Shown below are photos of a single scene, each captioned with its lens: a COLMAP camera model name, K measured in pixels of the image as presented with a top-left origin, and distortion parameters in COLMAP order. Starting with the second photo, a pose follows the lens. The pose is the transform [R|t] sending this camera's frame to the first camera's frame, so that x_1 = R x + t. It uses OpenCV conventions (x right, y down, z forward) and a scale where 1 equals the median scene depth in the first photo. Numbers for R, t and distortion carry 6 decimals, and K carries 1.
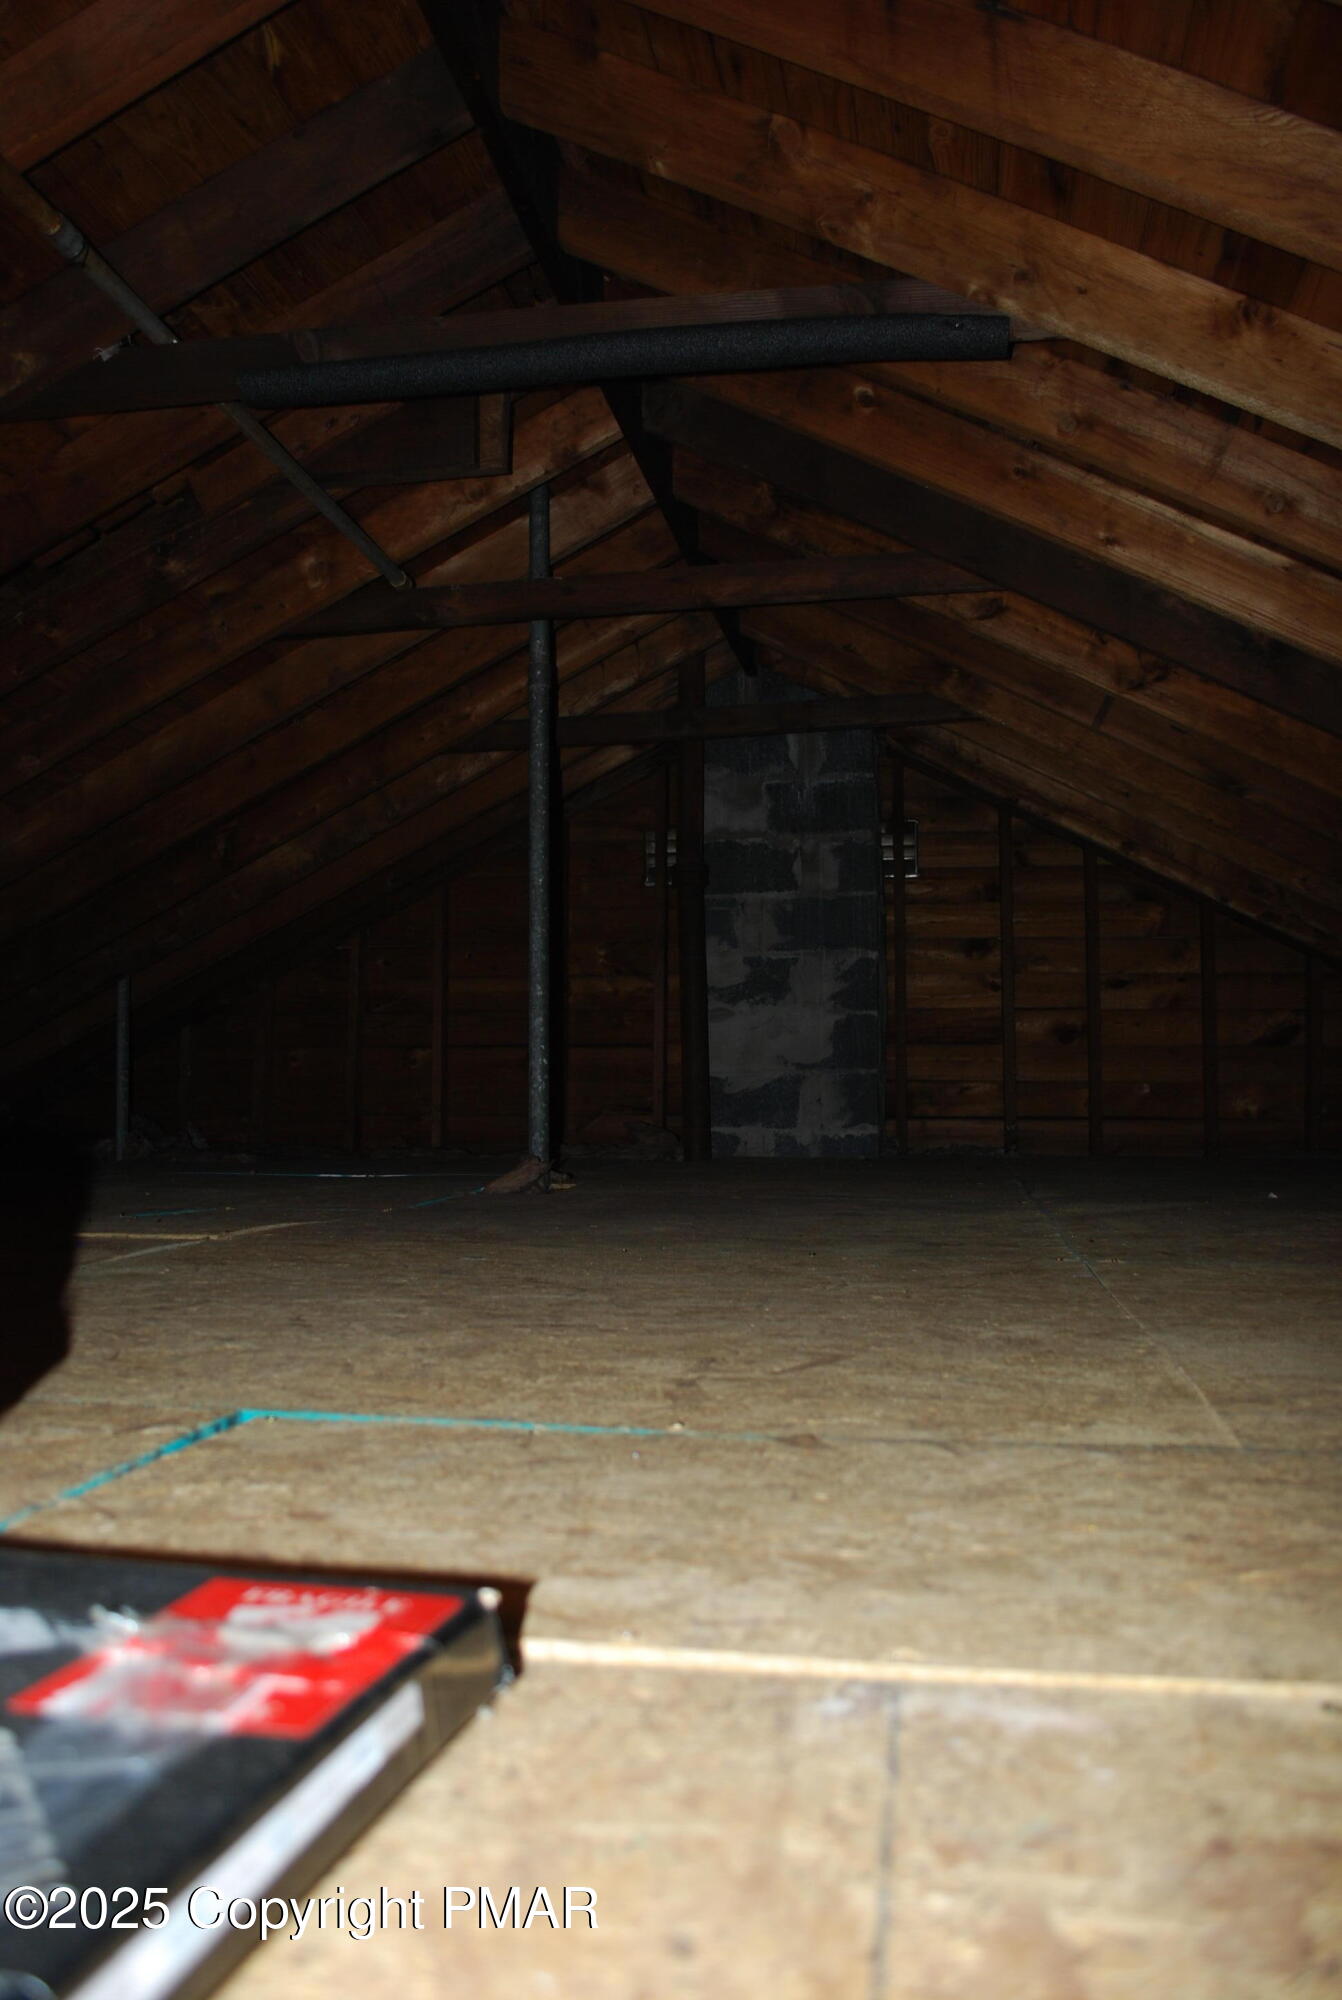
lens RADIAL K [[1594.2, 0, 664.2], [0, 1594.2, 1003.6], [0, 0, 1]] dist [-0.084399, 0.013069]
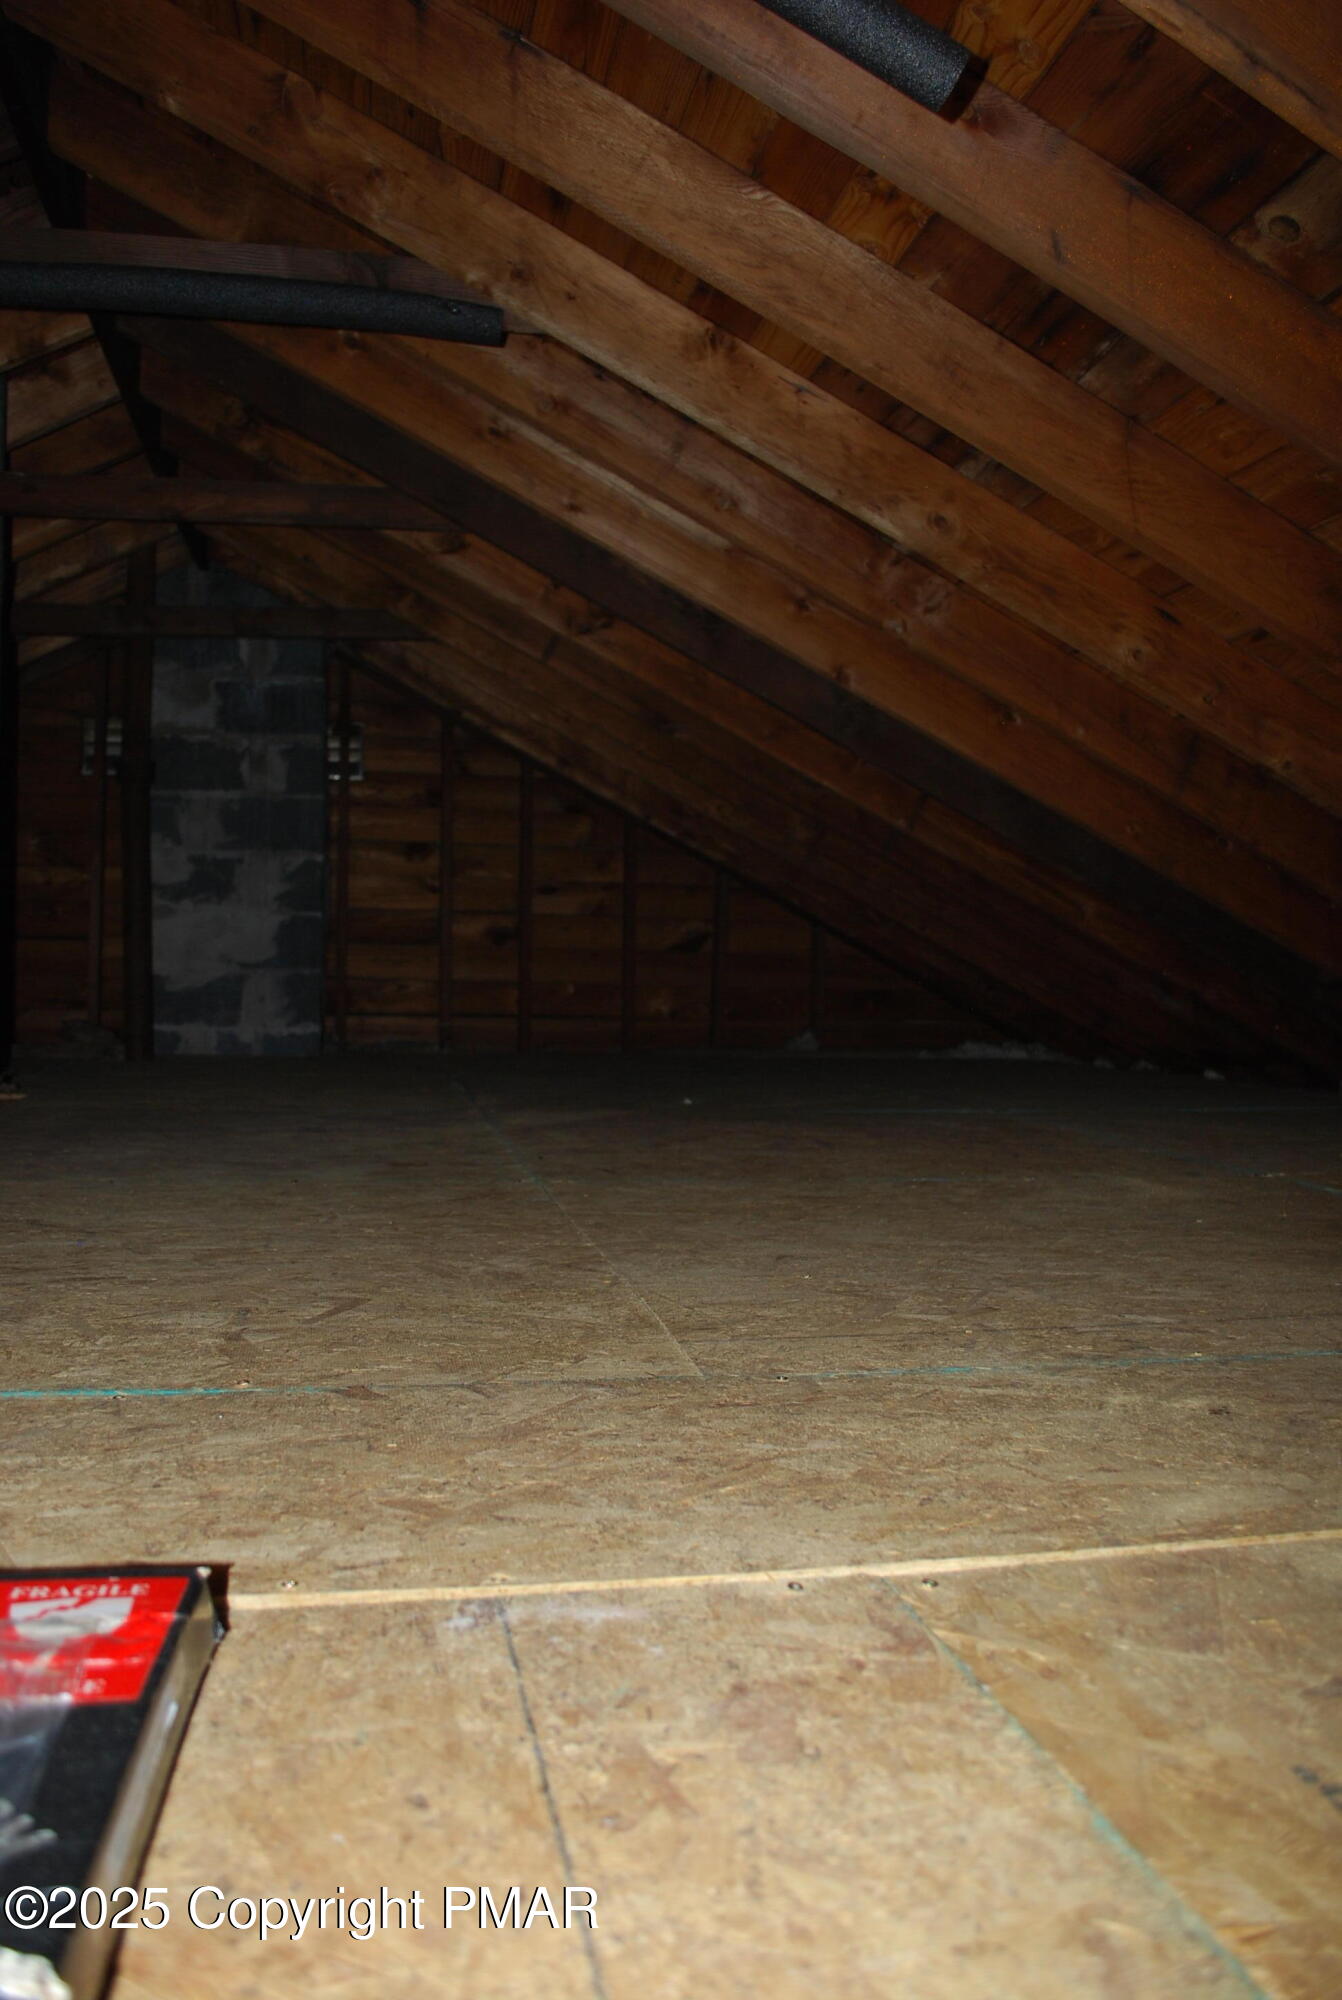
lens RADIAL K [[1594.2, 0, 676.5], [0, 1594.2, 998.8], [0, 0, 1]] dist [-0.084399, 0.013069]
pose [[0.931076, 0.008197, 0.364734, -0.057935], [-0.037492, 0.996604, 0.073311, -0.053724], [-0.362895, -0.081932, 0.928221, -0.080178]]
